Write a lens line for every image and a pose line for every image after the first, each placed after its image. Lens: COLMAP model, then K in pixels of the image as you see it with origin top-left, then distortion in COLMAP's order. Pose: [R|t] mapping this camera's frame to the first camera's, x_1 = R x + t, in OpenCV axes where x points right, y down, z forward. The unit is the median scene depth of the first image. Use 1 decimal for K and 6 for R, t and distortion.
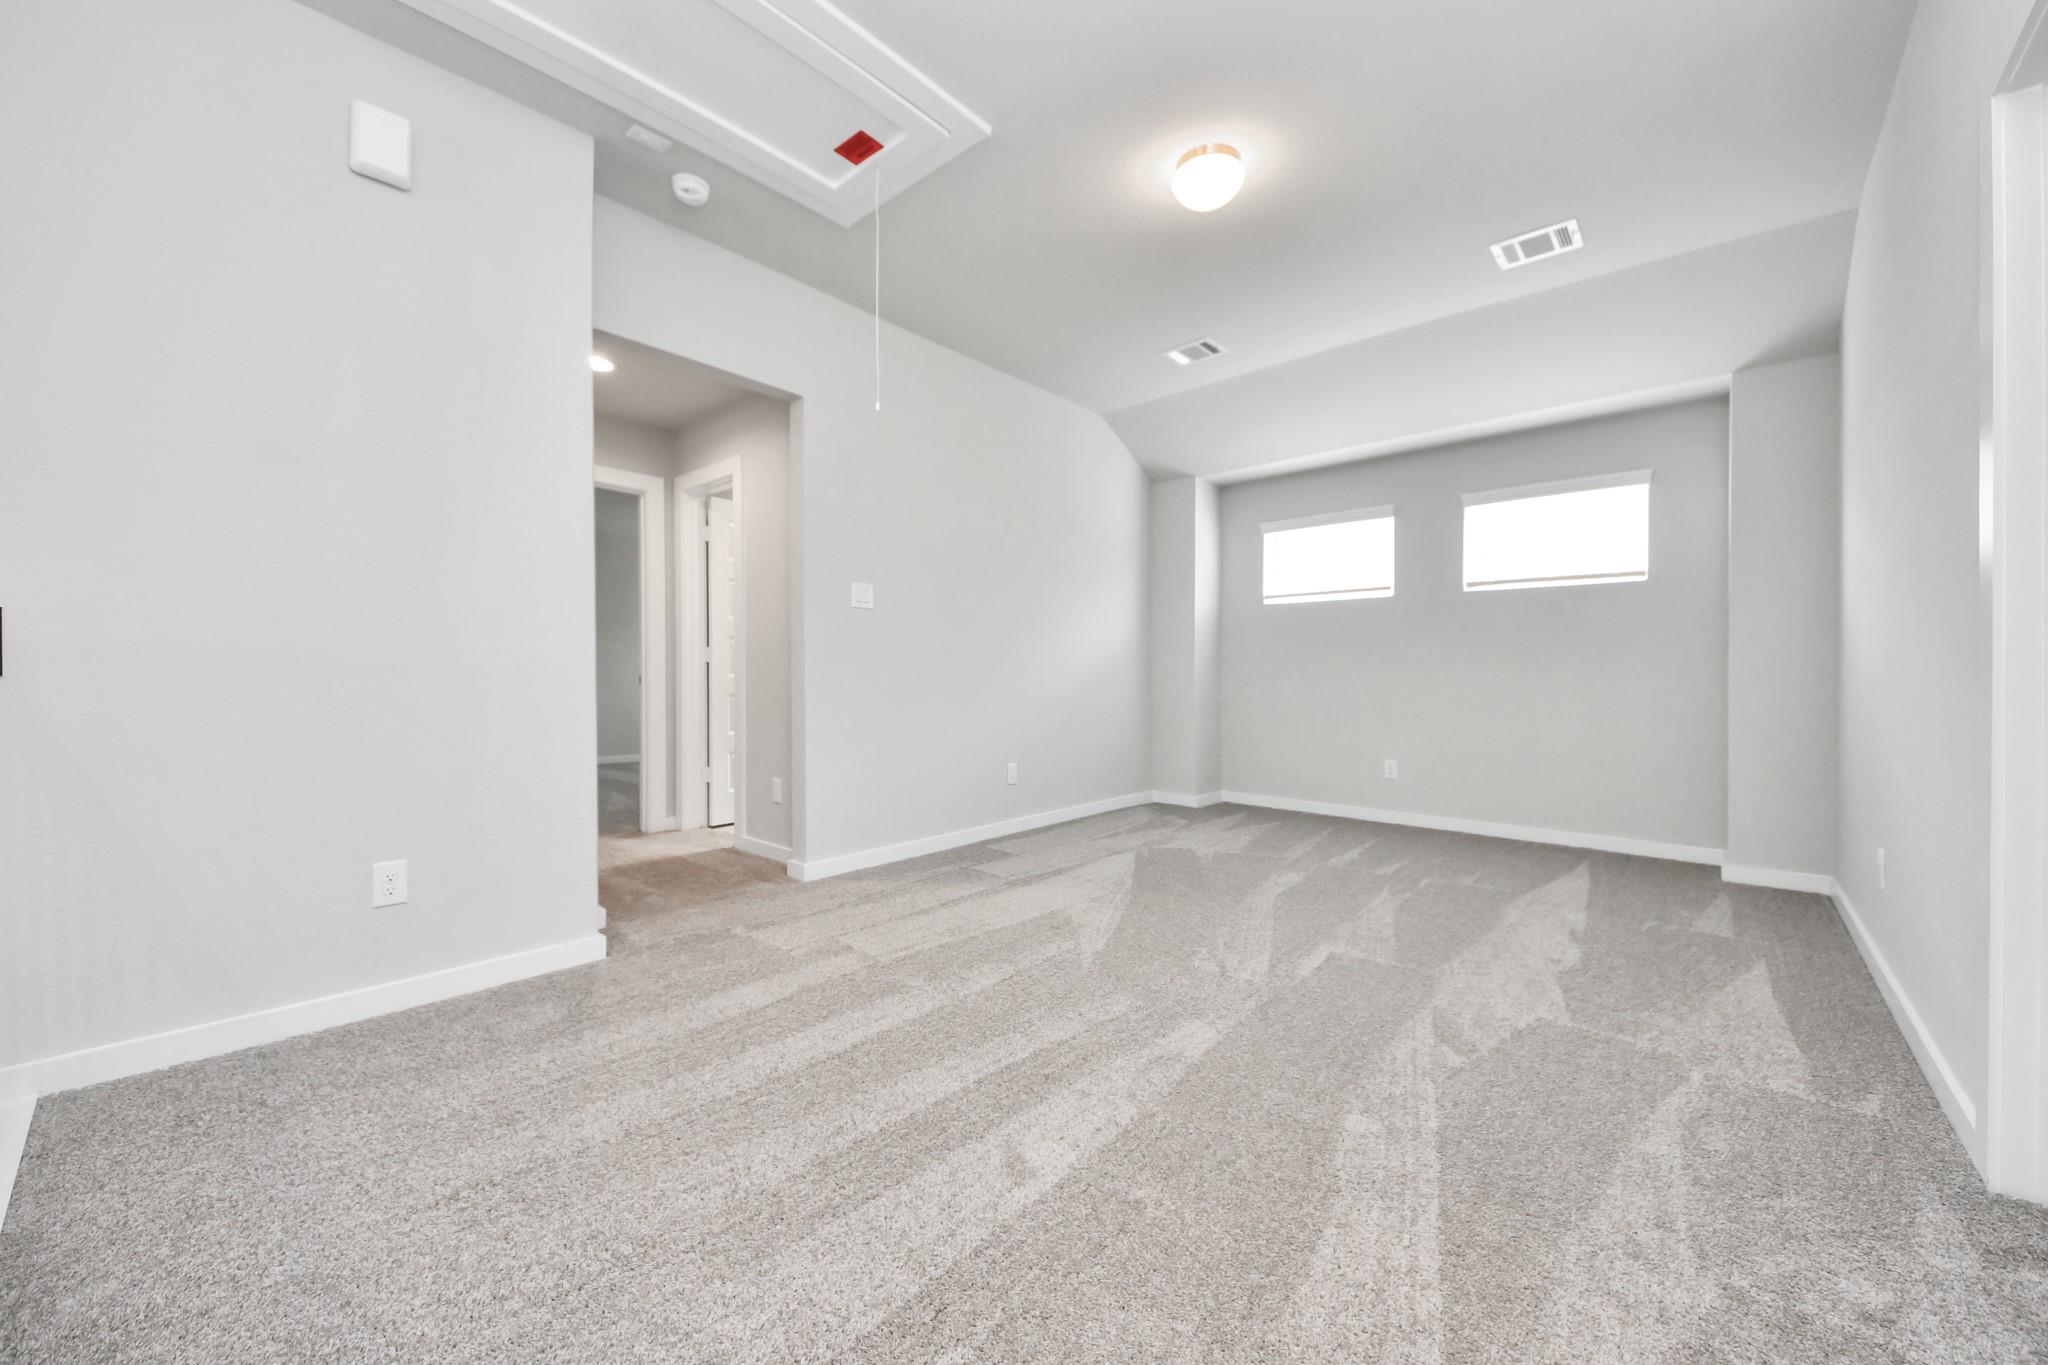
lens RADIAL K [[751.6, 0, 1024.0], [0, 751.6, 682.5], [0, 0, 1]] dist [-0.000607, -0.000073]
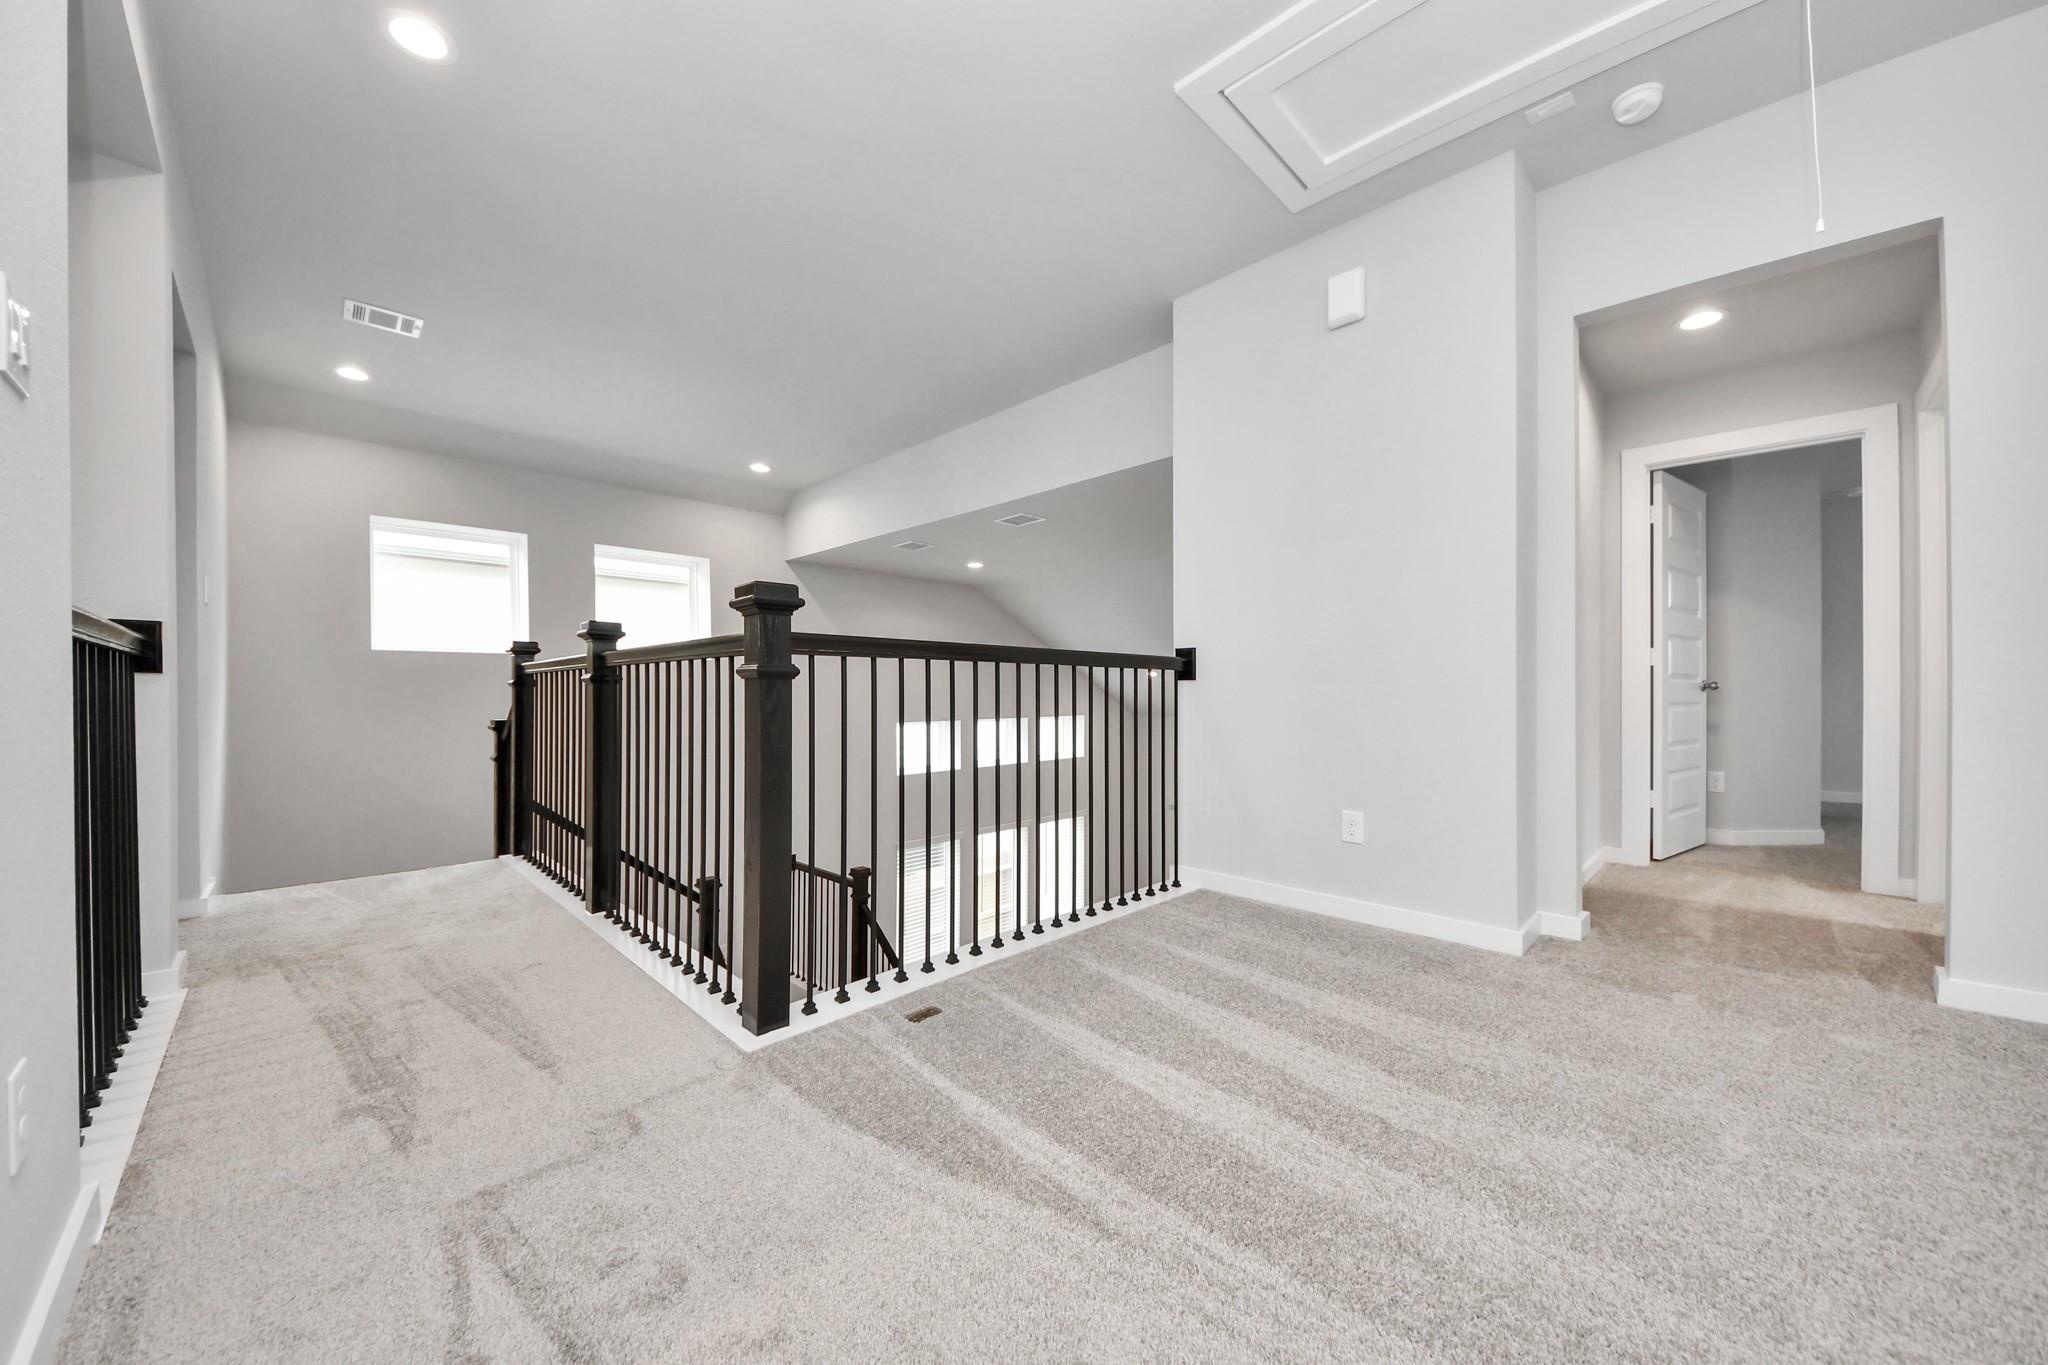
lens RADIAL K [[714.2, 0, 1024.0], [0, 714.2, 682.5], [0, 0, 1]] dist [-0.000527, -0.000004]
pose [[-0.012638, -0.018048, -0.999757, 0.400074], [-0.008725, 0.999801, -0.017939, 0.026514], [0.999882, 0.008496, -0.012793, 0.348319]]
